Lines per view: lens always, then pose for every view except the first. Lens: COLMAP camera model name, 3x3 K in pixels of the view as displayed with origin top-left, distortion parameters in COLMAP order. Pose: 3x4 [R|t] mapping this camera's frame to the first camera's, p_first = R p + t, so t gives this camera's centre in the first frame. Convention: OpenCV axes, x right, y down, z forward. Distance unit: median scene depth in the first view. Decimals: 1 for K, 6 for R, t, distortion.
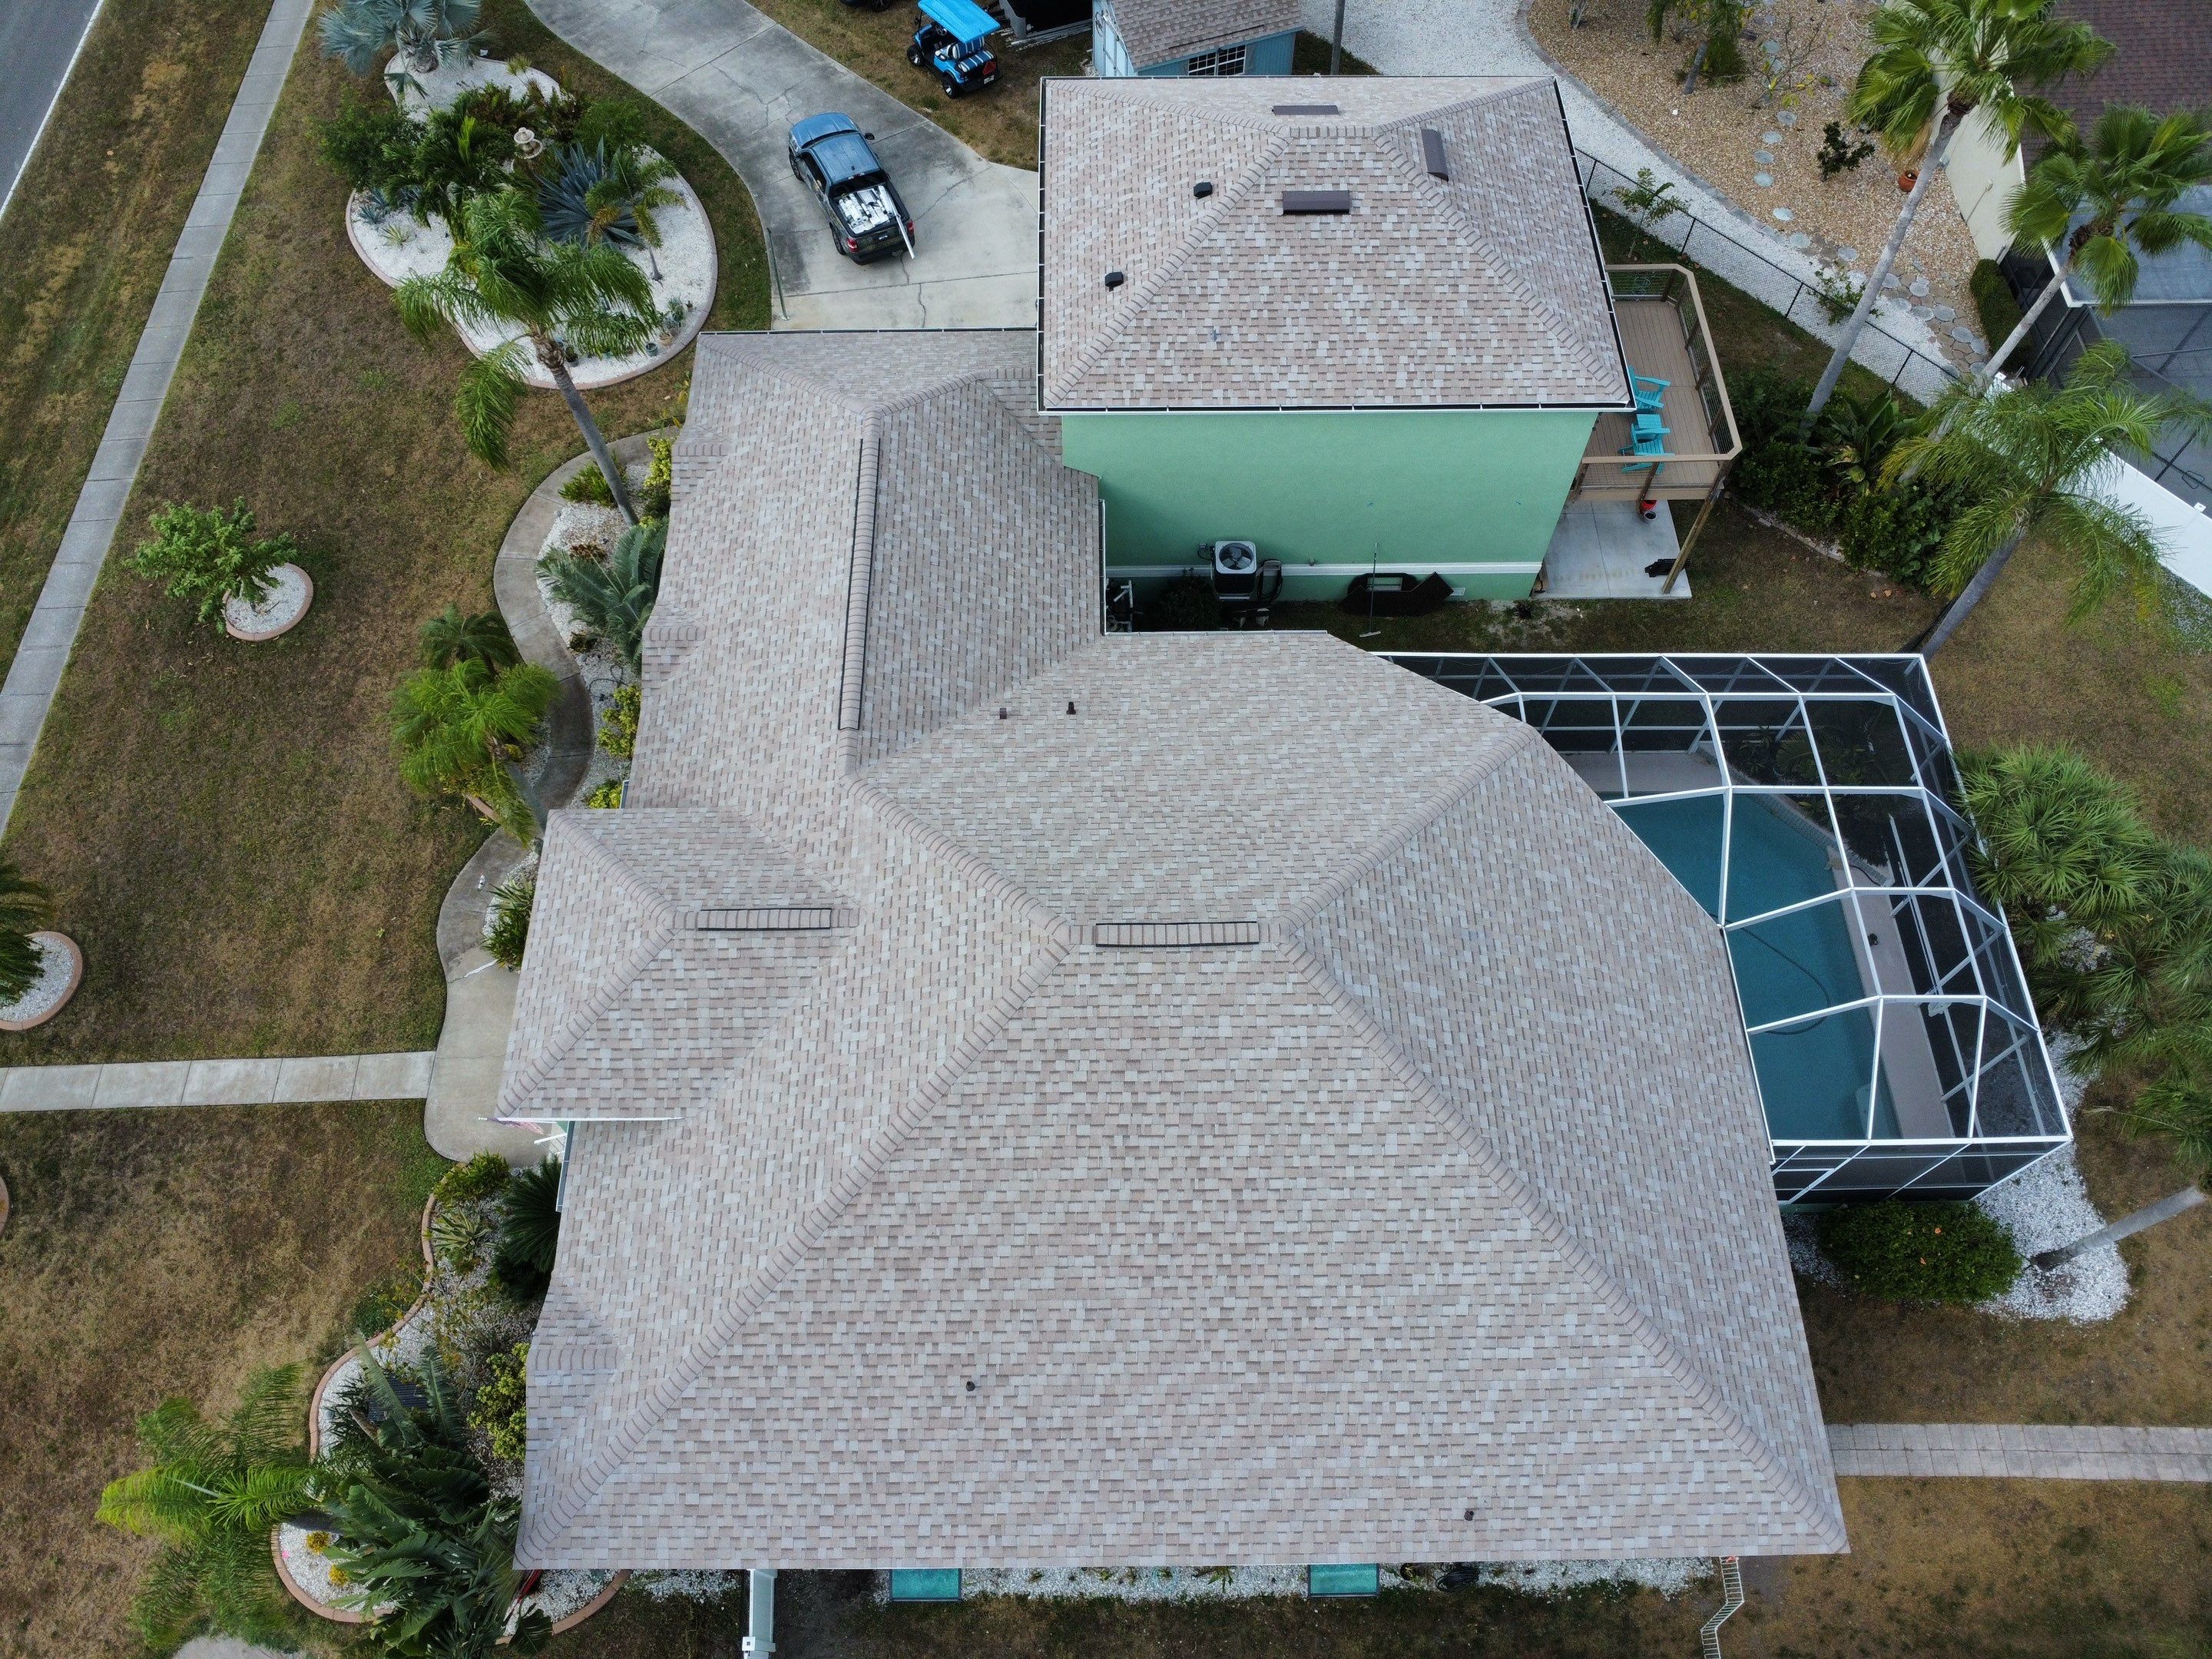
lens RADIAL K [[1605.1, 0, 1097.4], [0, 1605.1, 820.5], [0, 0, 1]] dist [-0.024351, -0.012455]
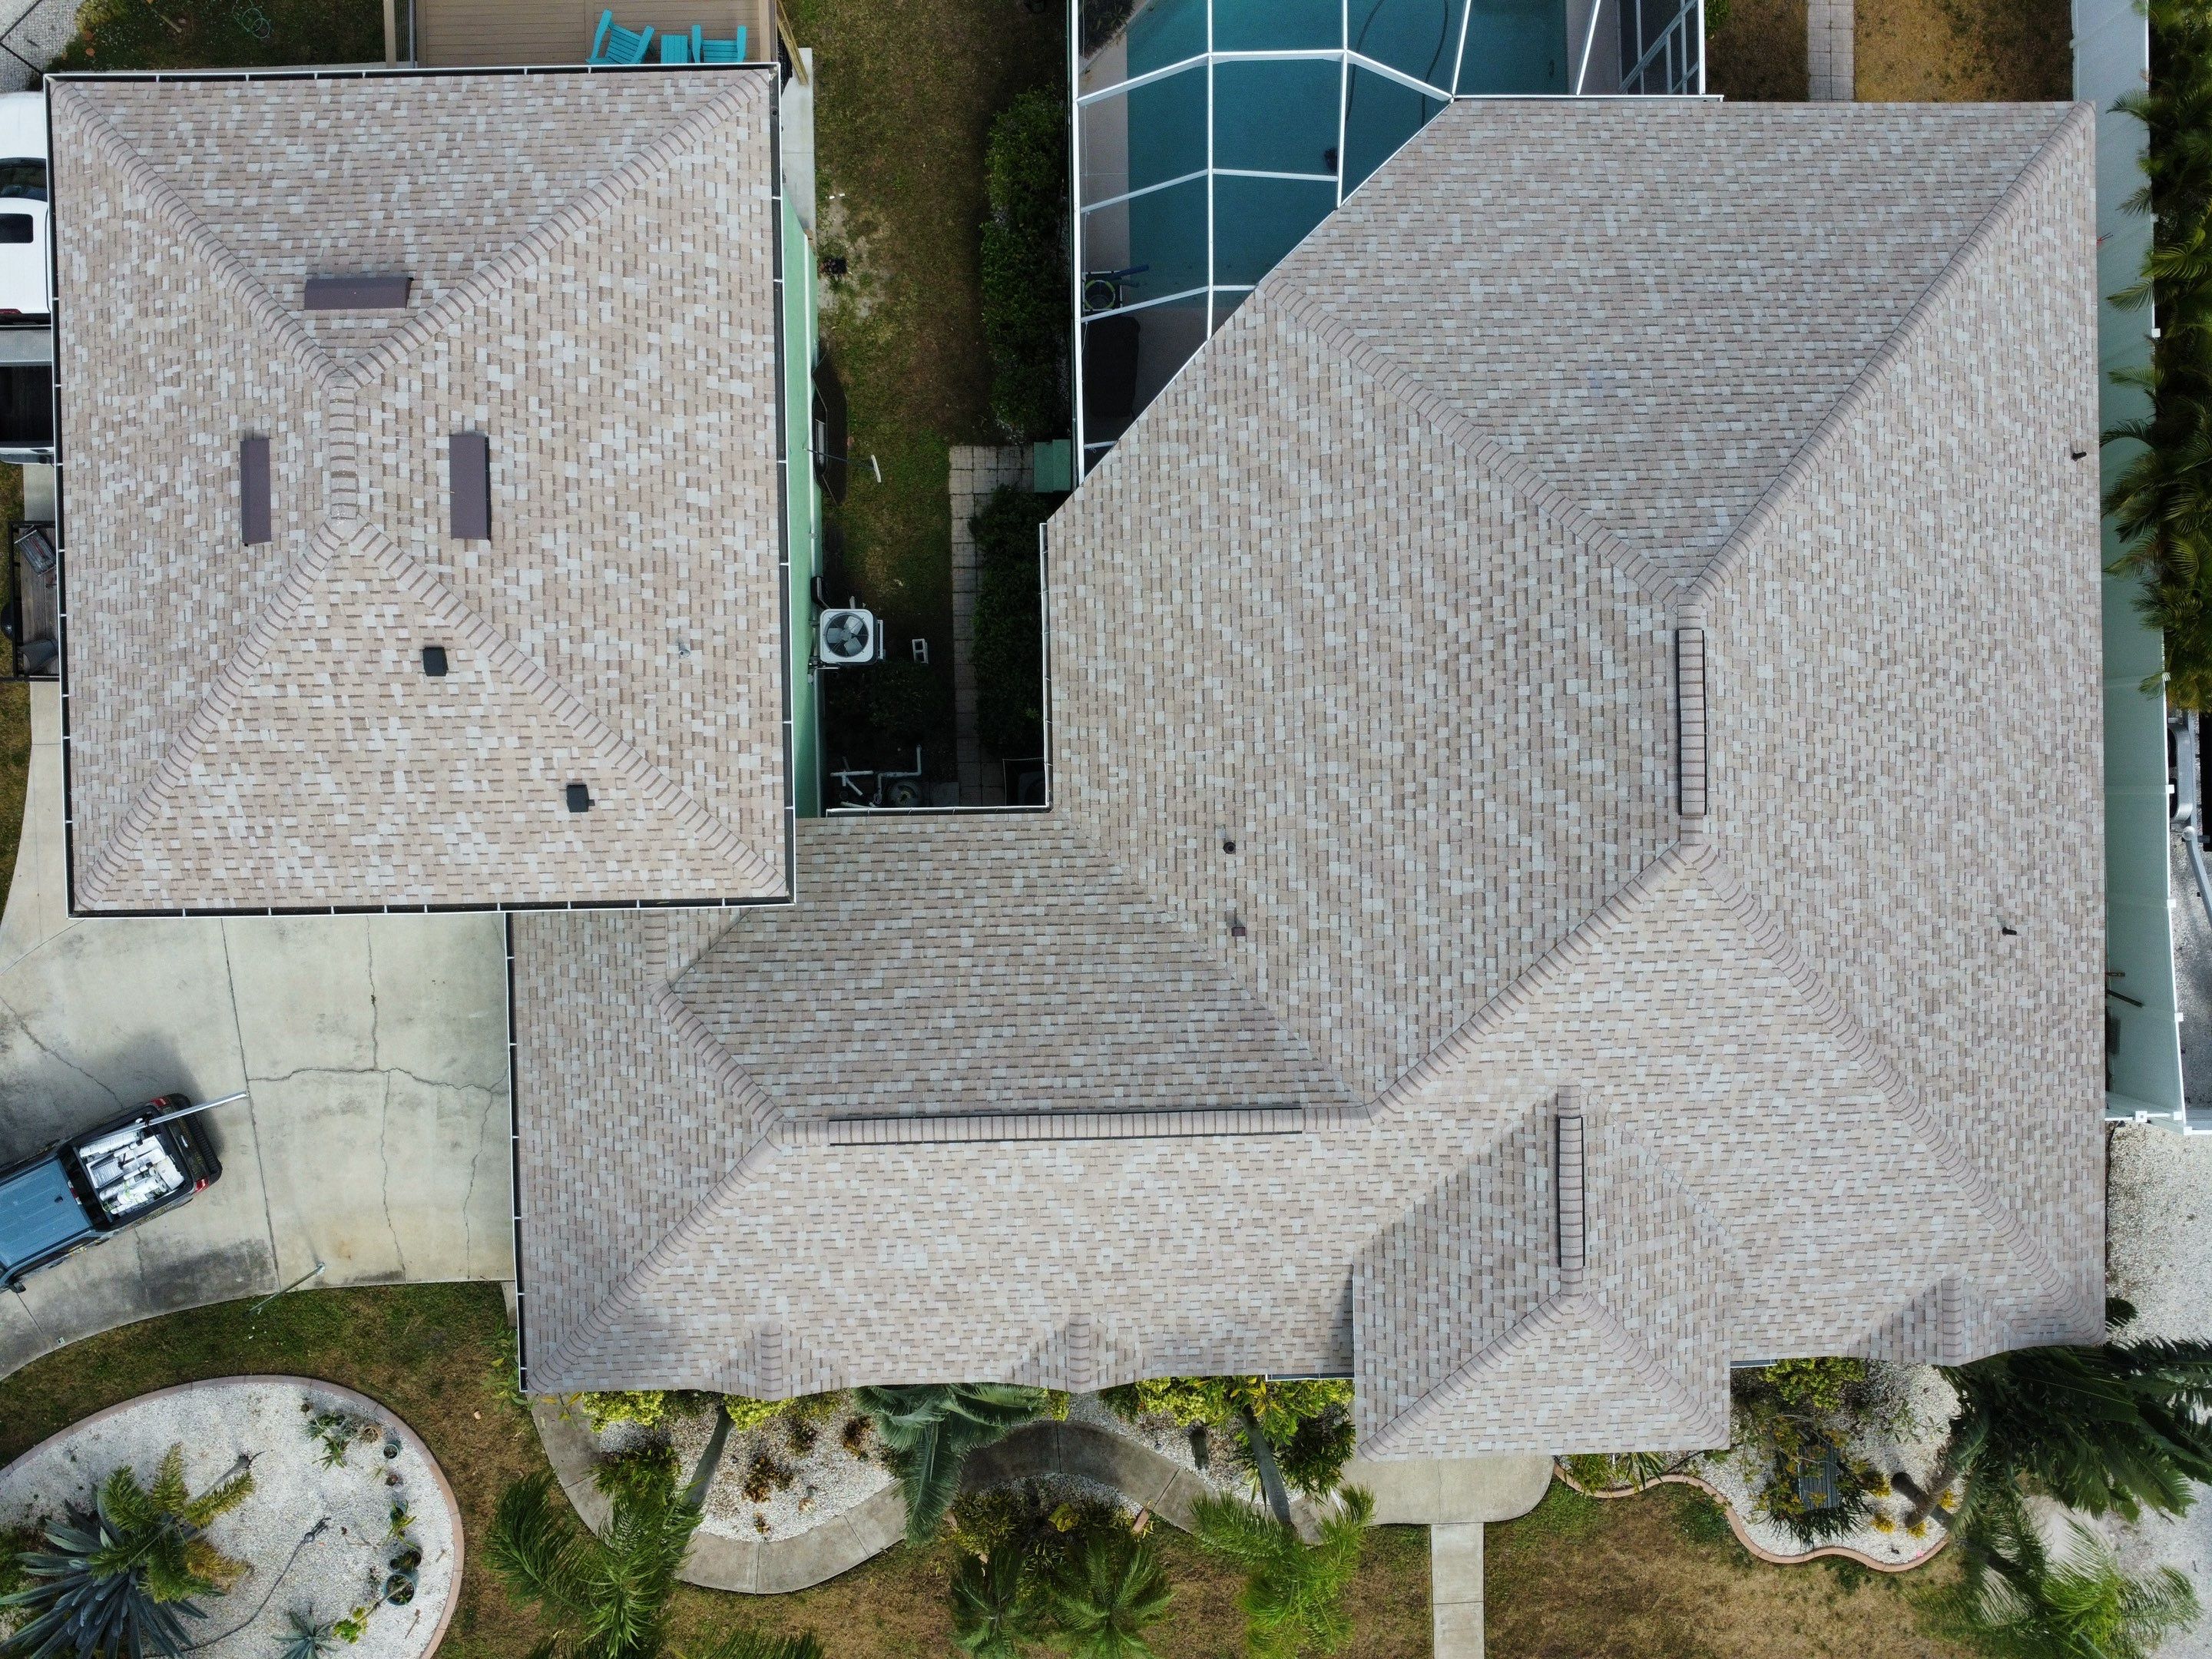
lens RADIAL K [[1605.1, 0, 1093.7], [0, 1605.1, 818.1], [0, 0, 1]] dist [-0.024351, -0.012455]
pose [[-0.009345, -0.999871, -0.013046, 0.009082], [0.862093, -0.014666, 0.506538, -0.499931], [-0.506664, -0.006513, 0.862119, 0.314249]]
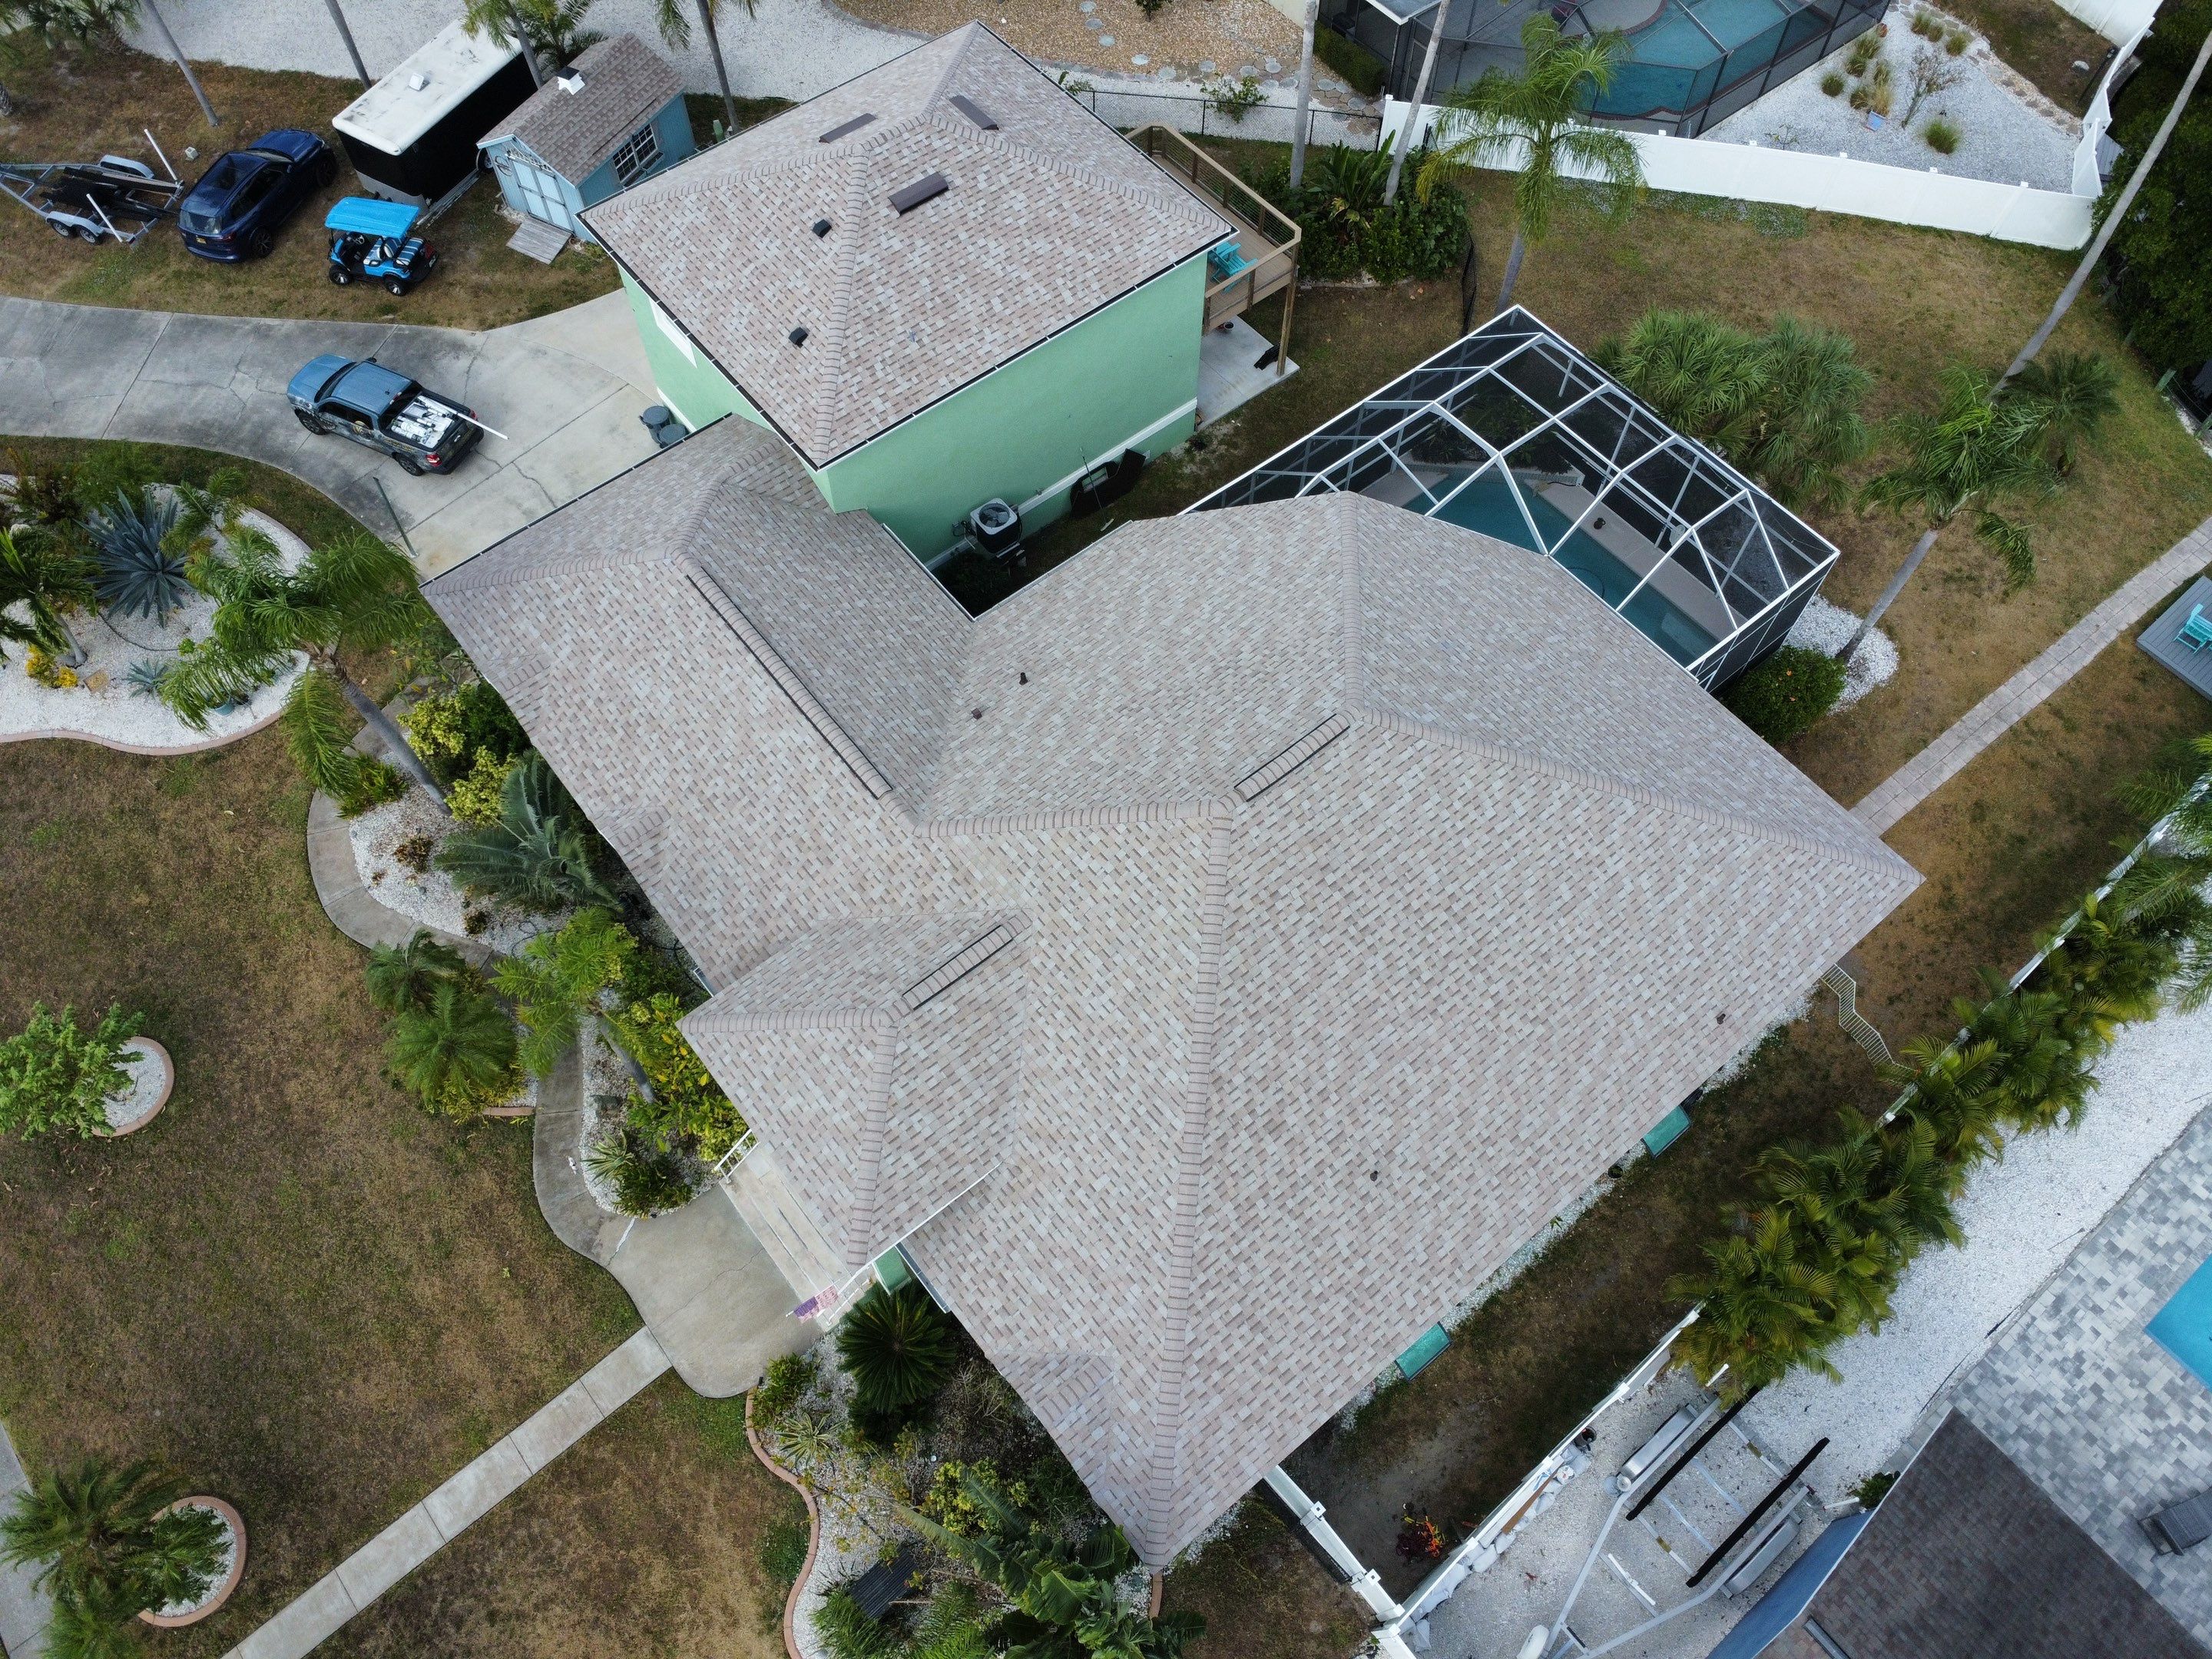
lens RADIAL K [[1605.1, 0, 1096.7], [0, 1605.1, 819.3], [0, 0, 1]] dist [-0.024351, -0.012455]
pose [[0.785787, -0.537616, 0.305789, -0.339274], [0.539284, 0.837632, 0.086865, -0.053256], [-0.302838, 0.096650, 0.948129, -0.045786]]
